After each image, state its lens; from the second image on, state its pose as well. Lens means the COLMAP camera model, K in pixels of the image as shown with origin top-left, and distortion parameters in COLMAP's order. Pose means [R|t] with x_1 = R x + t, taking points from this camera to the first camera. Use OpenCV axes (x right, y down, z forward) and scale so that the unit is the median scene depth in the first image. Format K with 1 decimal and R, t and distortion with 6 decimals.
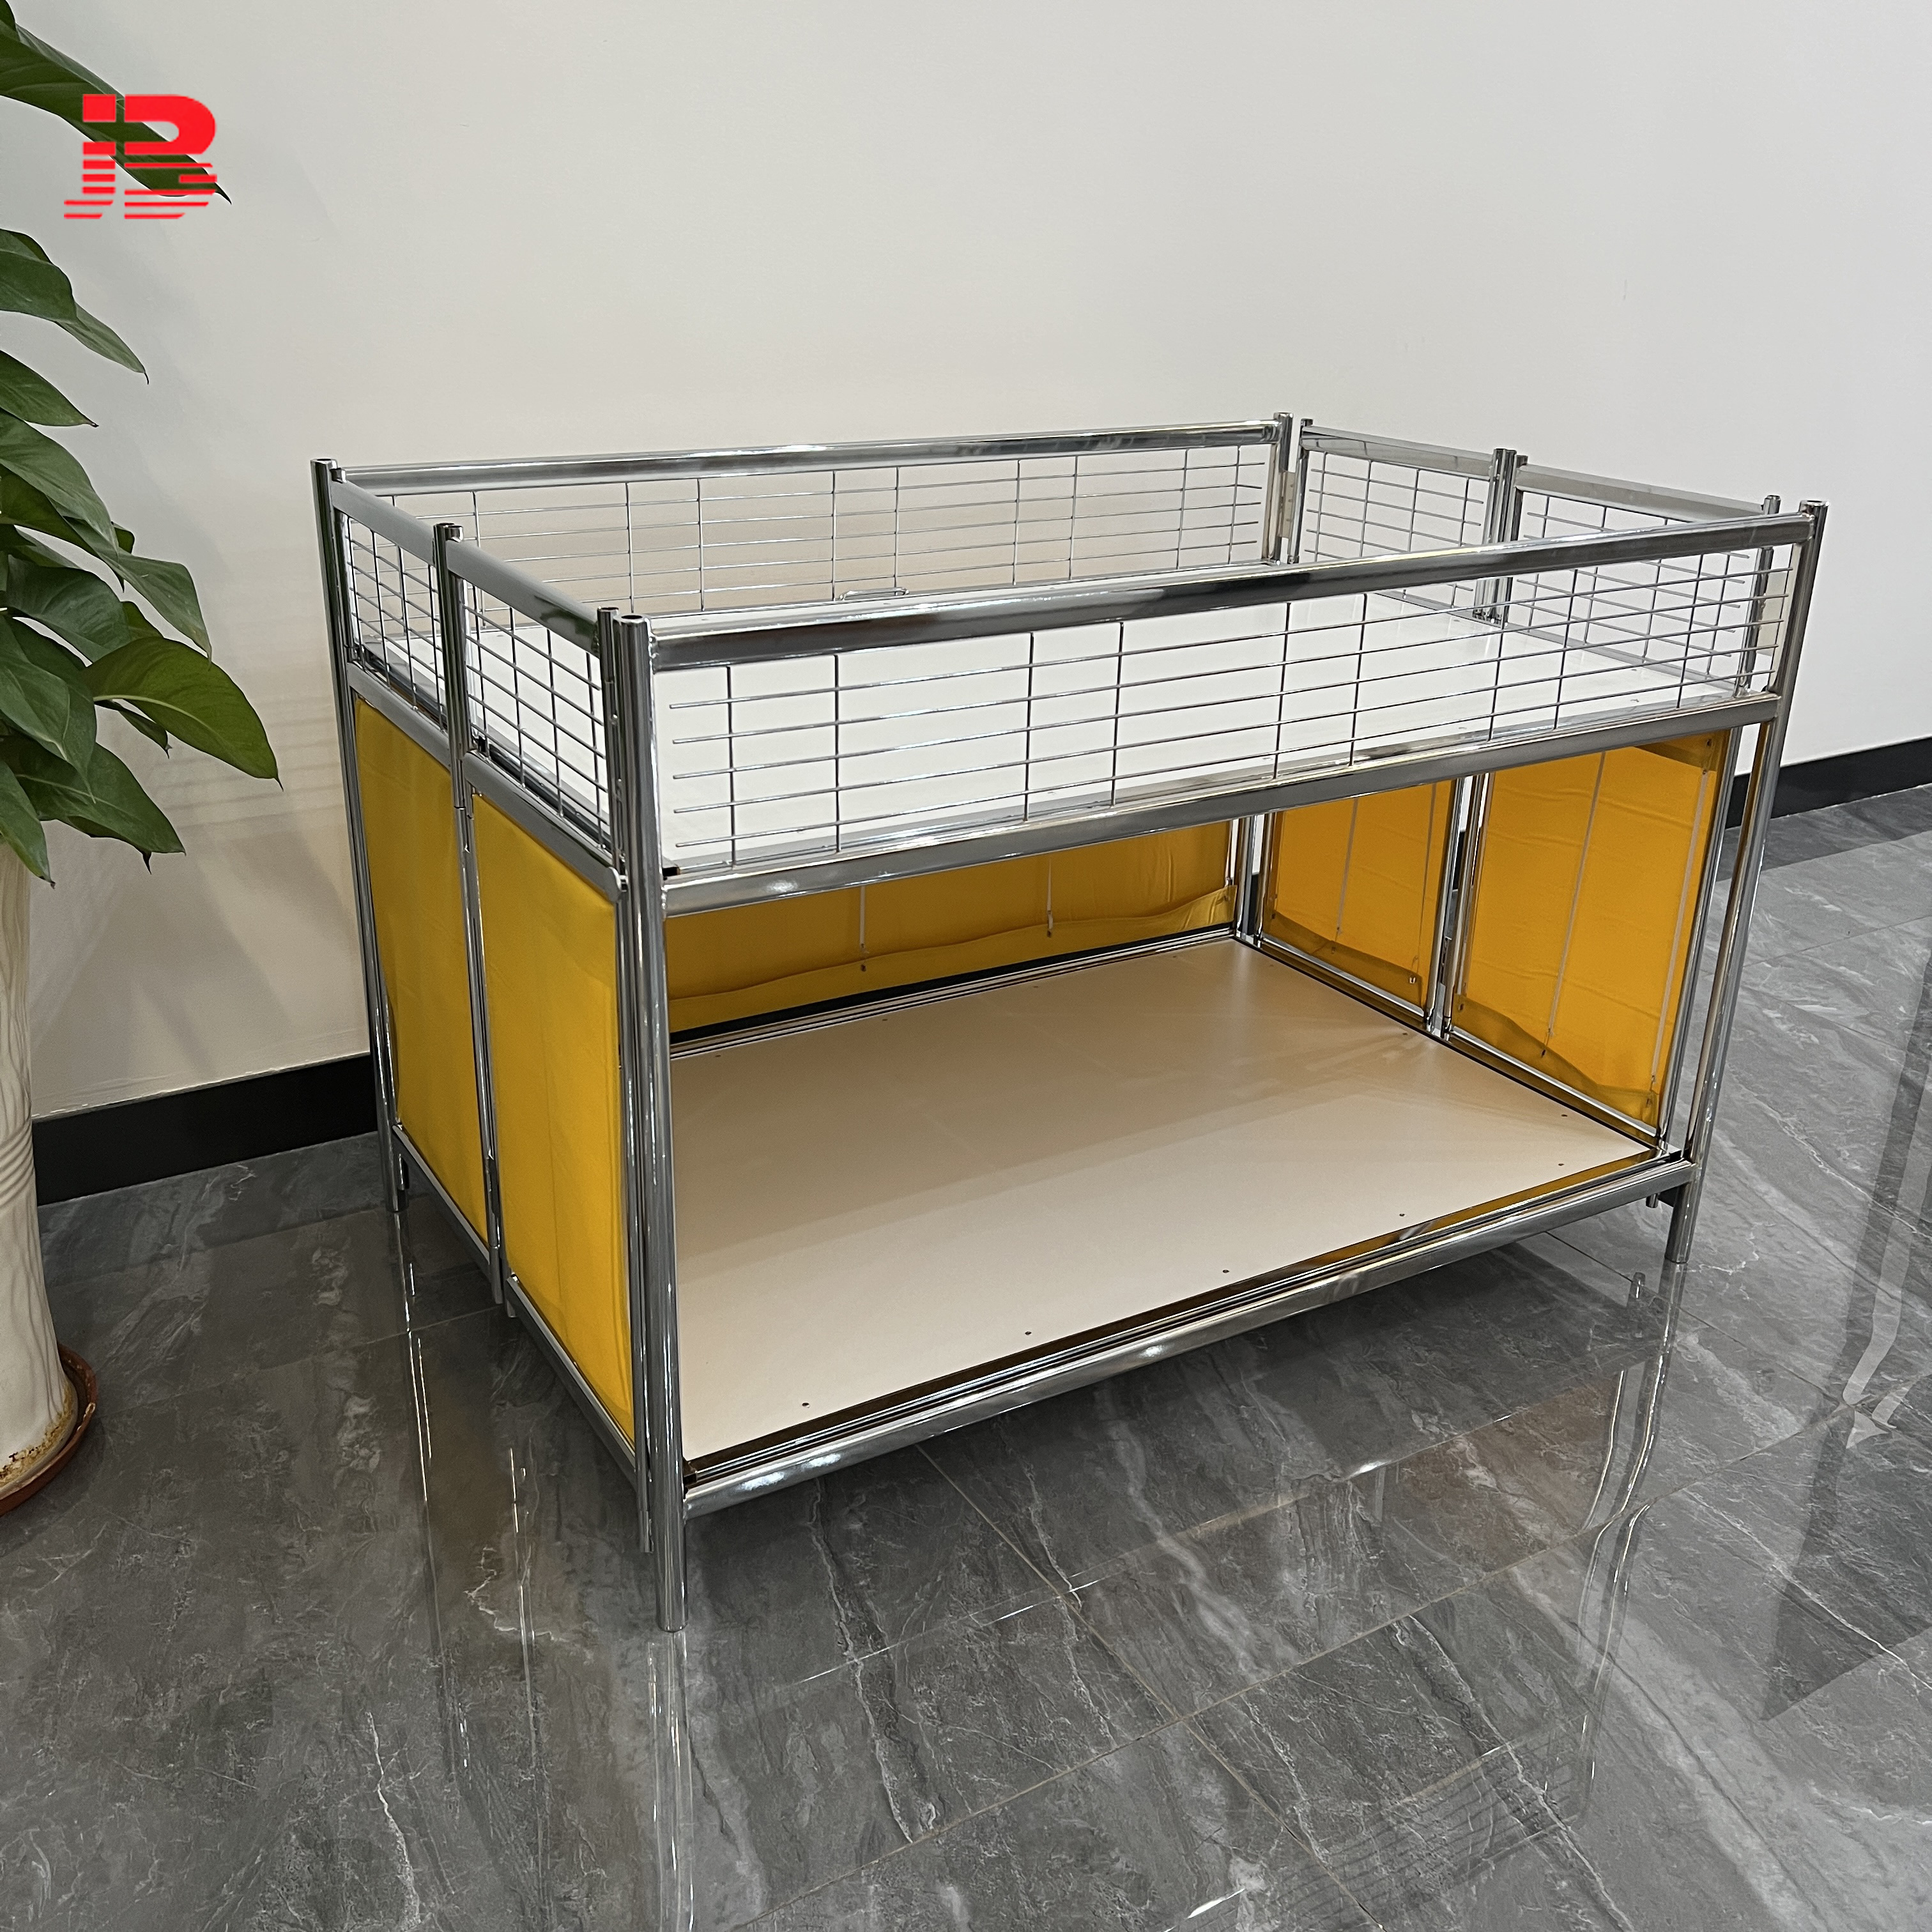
lens RADIAL K [[1962.5, 0, 968.4], [0, 1962.5, 980.9], [0, 0, 1]] dist [0.013938, 0.000000]
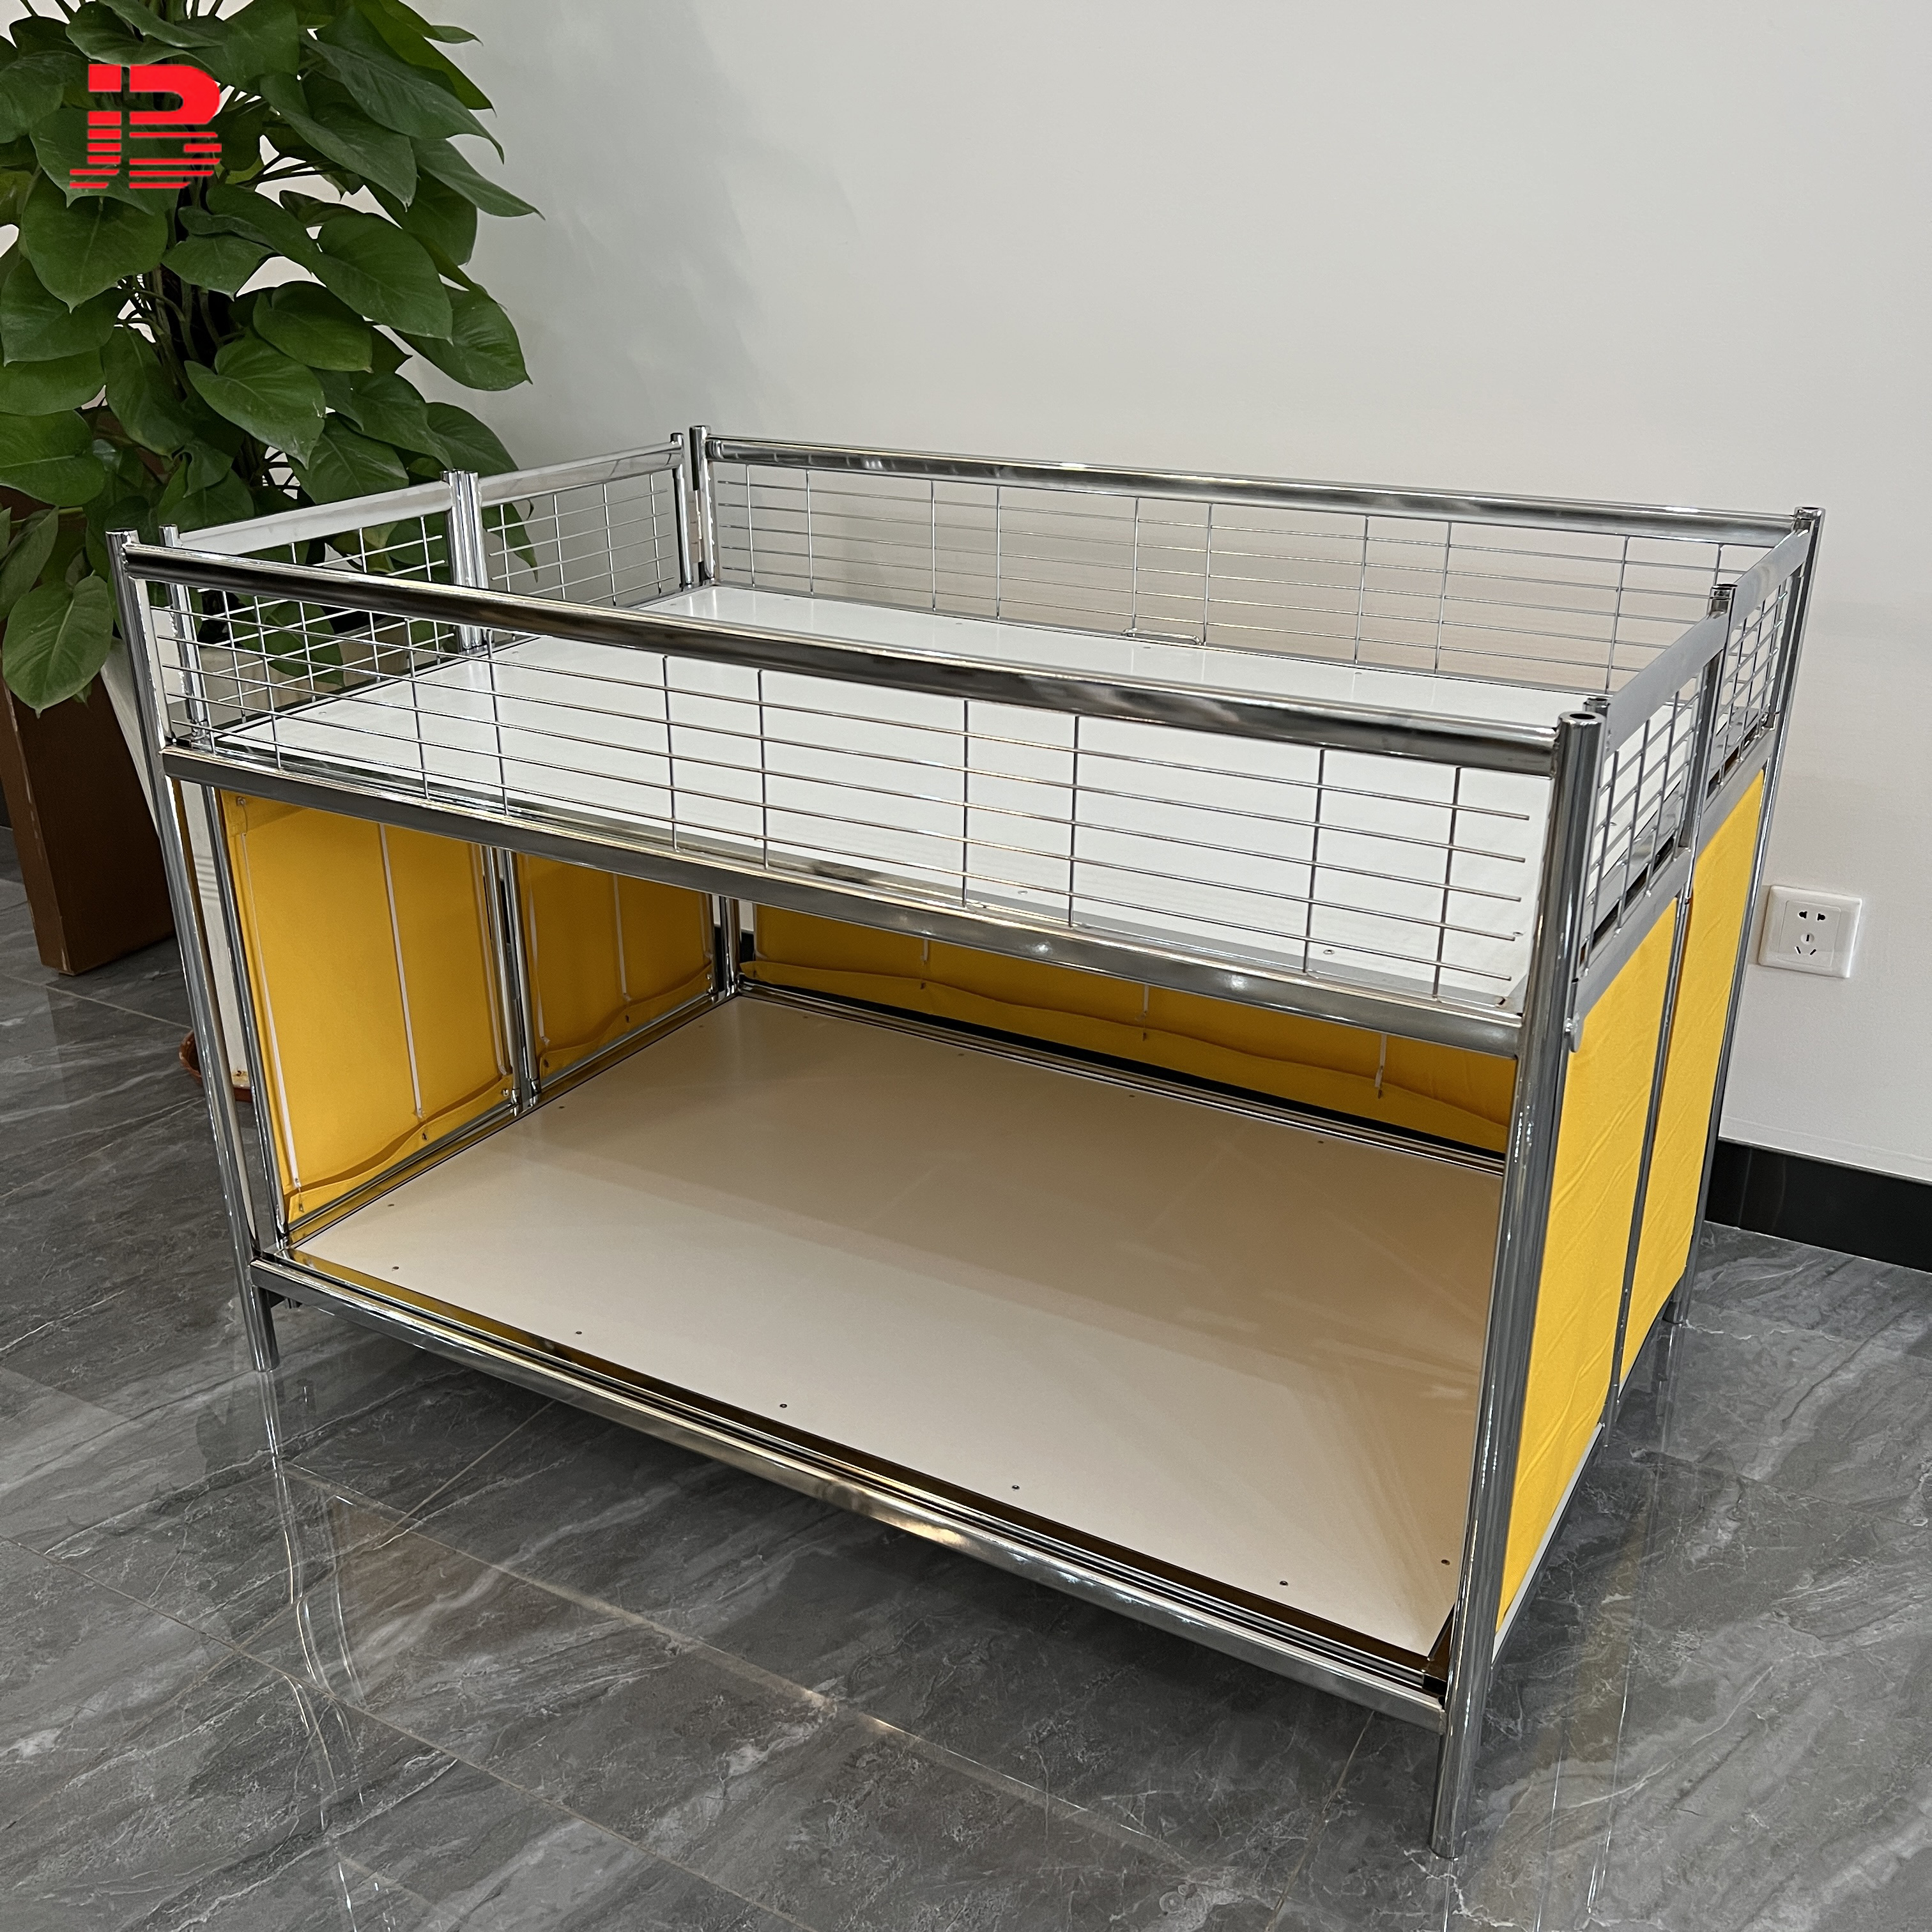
lens RADIAL K [[1962.5, 0, 961.1], [0, 1962.5, 962.1], [0, 0, 1]] dist [0.013938, 0.000000]
pose [[0.480065, 0.311466, -0.820077, 0.881214], [-0.321147, 0.932348, 0.166110, -0.223975], [0.816335, 0.183622, 0.547614, 0.571345]]
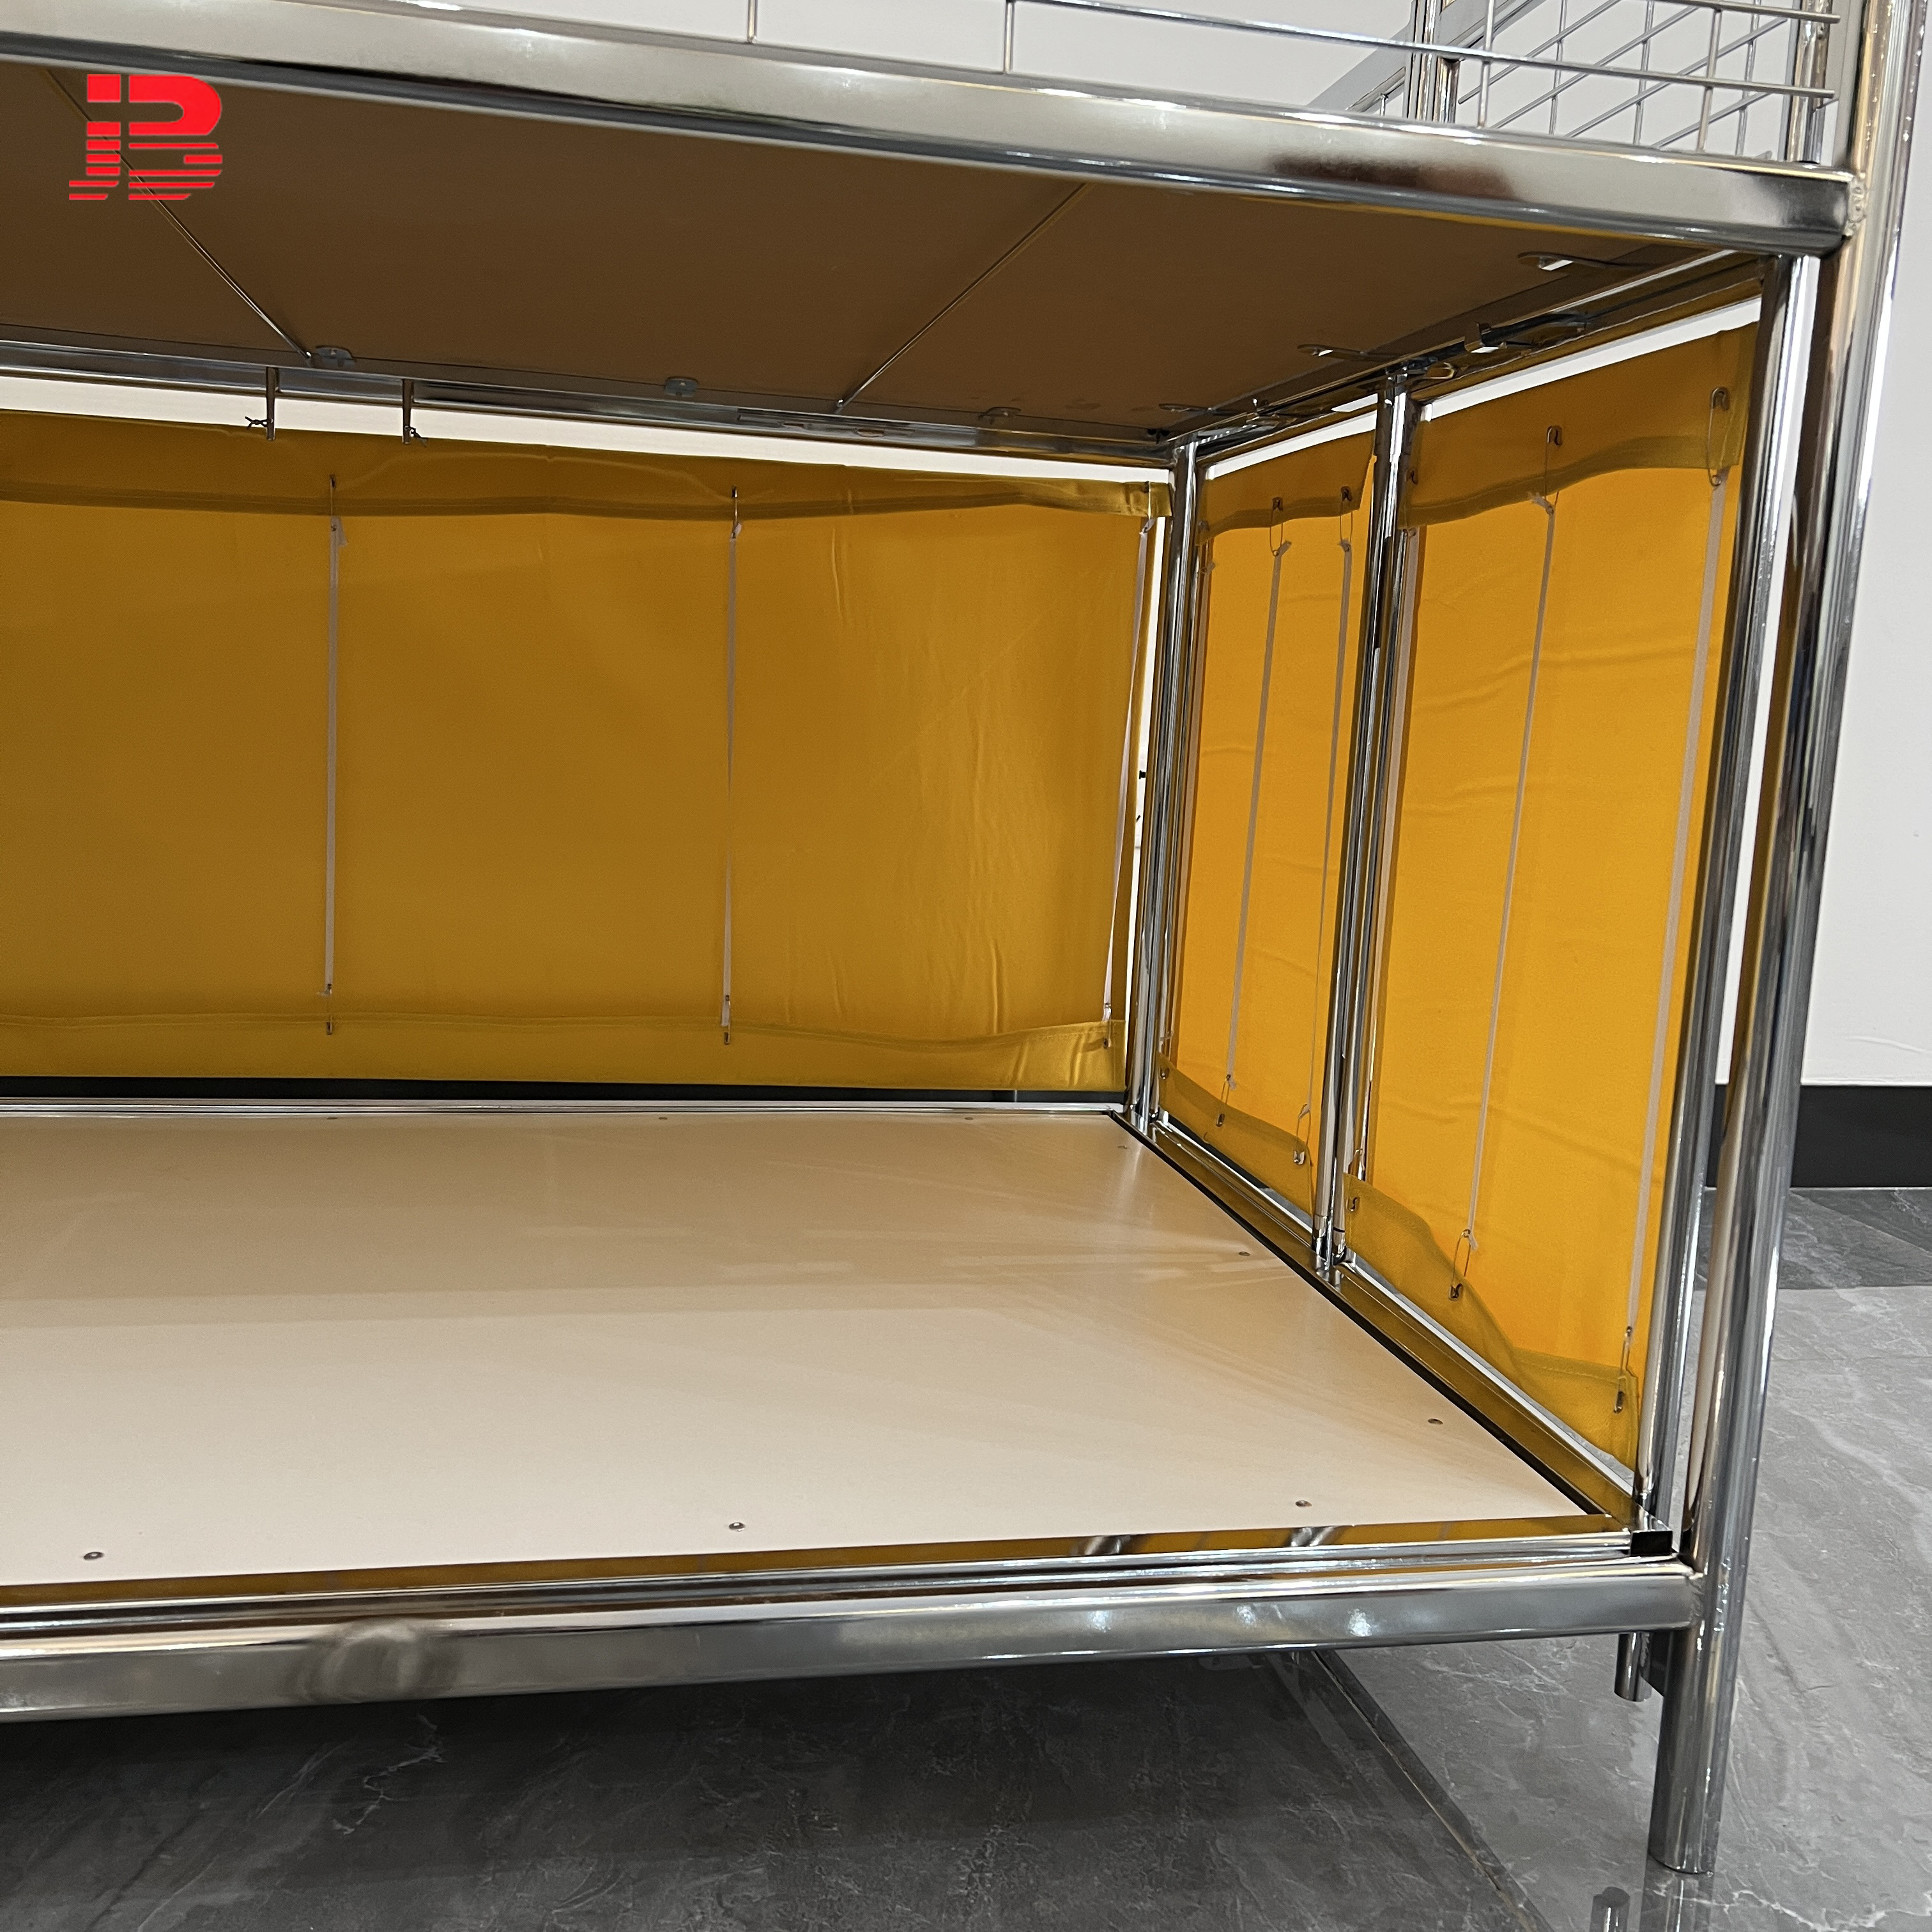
lens RADIAL K [[1962.5, 0, 977.8], [0, 1962.5, 952.1], [0, 0, 1]] dist [0.013938, 0.000000]
pose [[0.941661, 0.071825, -0.328808, 0.422505], [-0.155719, 0.959083, -0.236454, 0.106873], [0.298371, 0.273862, 0.914316, 0.717414]]
